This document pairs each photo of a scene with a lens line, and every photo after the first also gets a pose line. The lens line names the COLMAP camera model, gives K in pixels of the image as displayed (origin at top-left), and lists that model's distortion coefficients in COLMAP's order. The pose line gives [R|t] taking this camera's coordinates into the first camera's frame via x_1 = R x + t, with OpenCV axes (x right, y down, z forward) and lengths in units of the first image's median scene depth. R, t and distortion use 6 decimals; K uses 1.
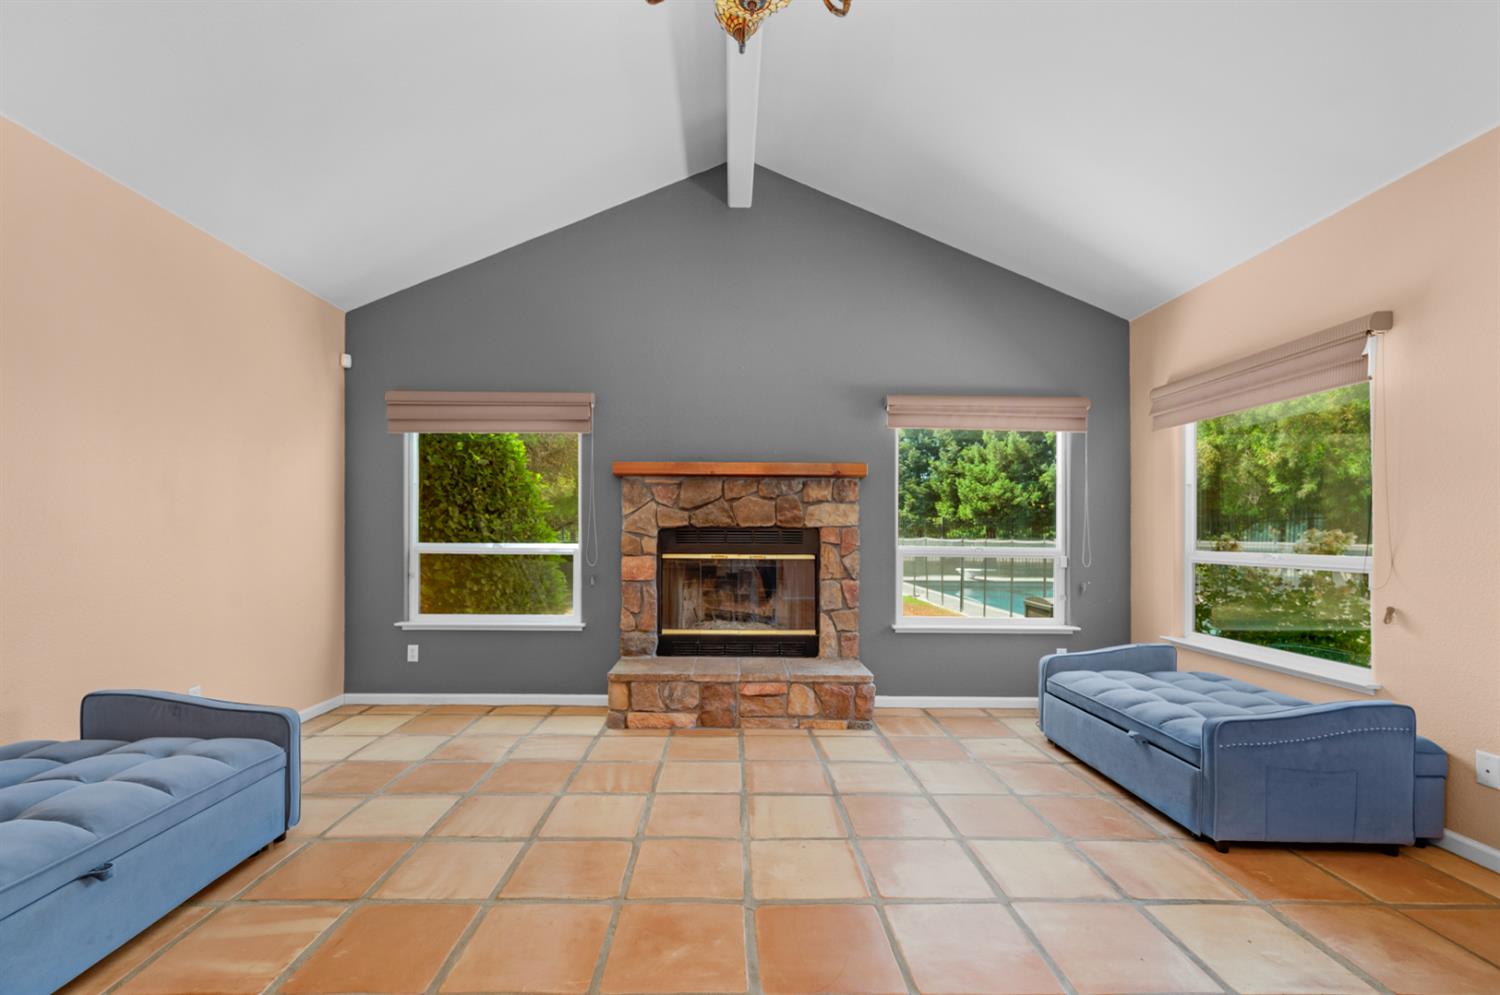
lens RADIAL K [[633.3, 0, 700.1], [0, 633.3, 532.1], [0, 0, 1]] dist [0.000169, 0.000154]
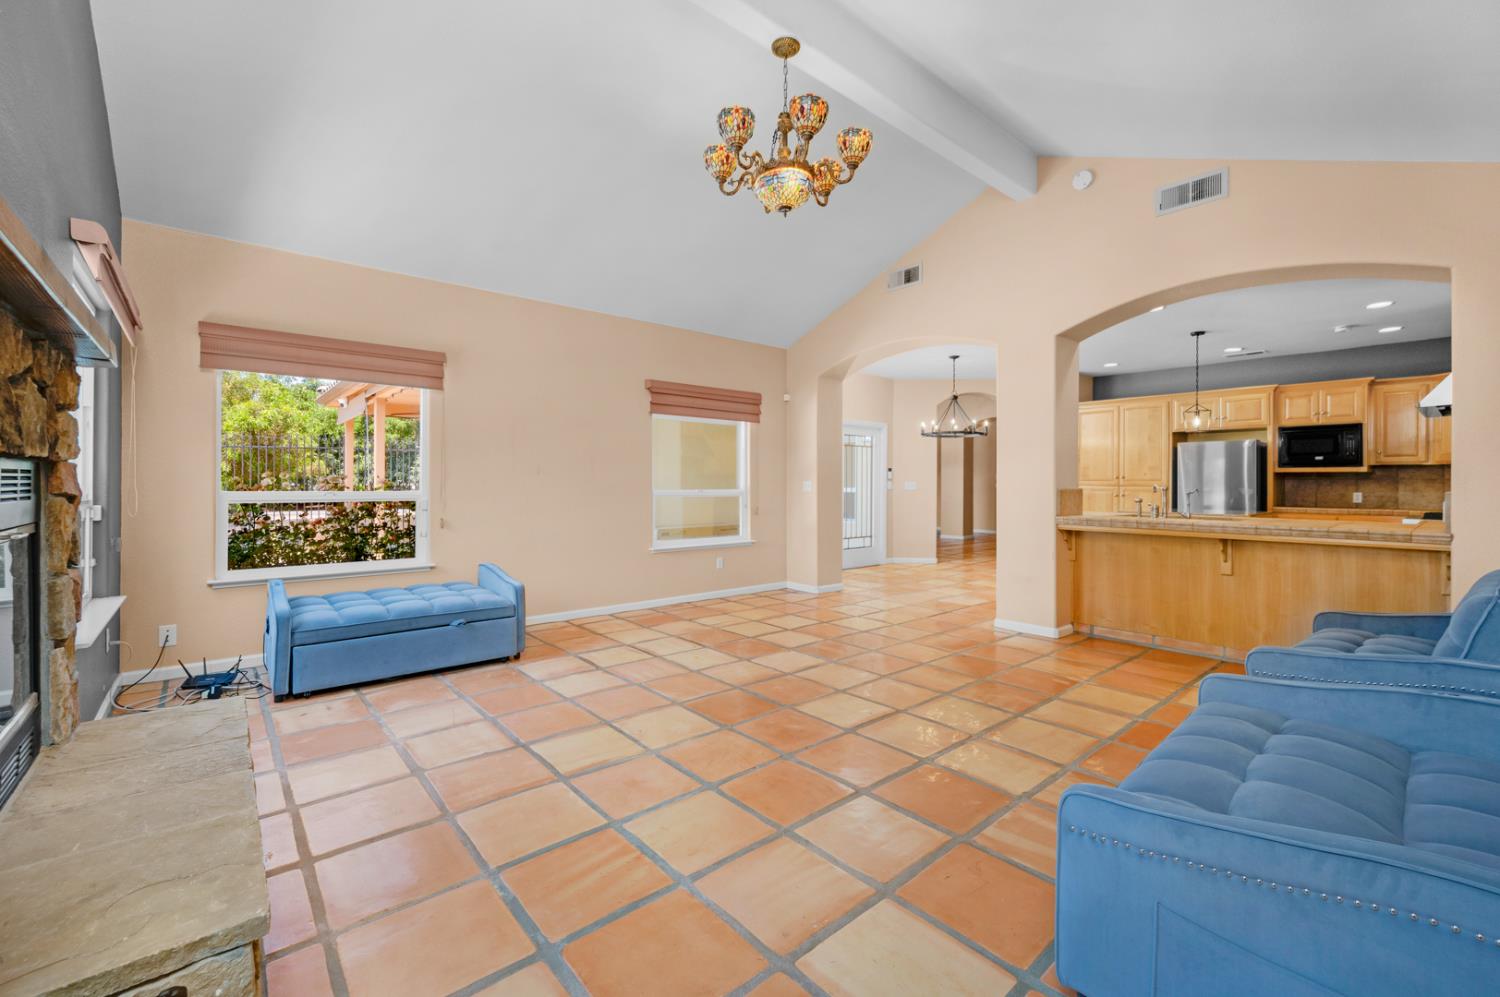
lens RADIAL K [[633.3, 0, 751.9], [0, 633.3, 485.8], [0, 0, 1]] dist [0.000169, 0.000154]
pose [[-0.687033, -0.014757, 0.726477, -0.860909], [-0.009823, 0.999891, 0.011021, -0.012648], [-0.726560, 0.000436, -0.687103, 1.618580]]
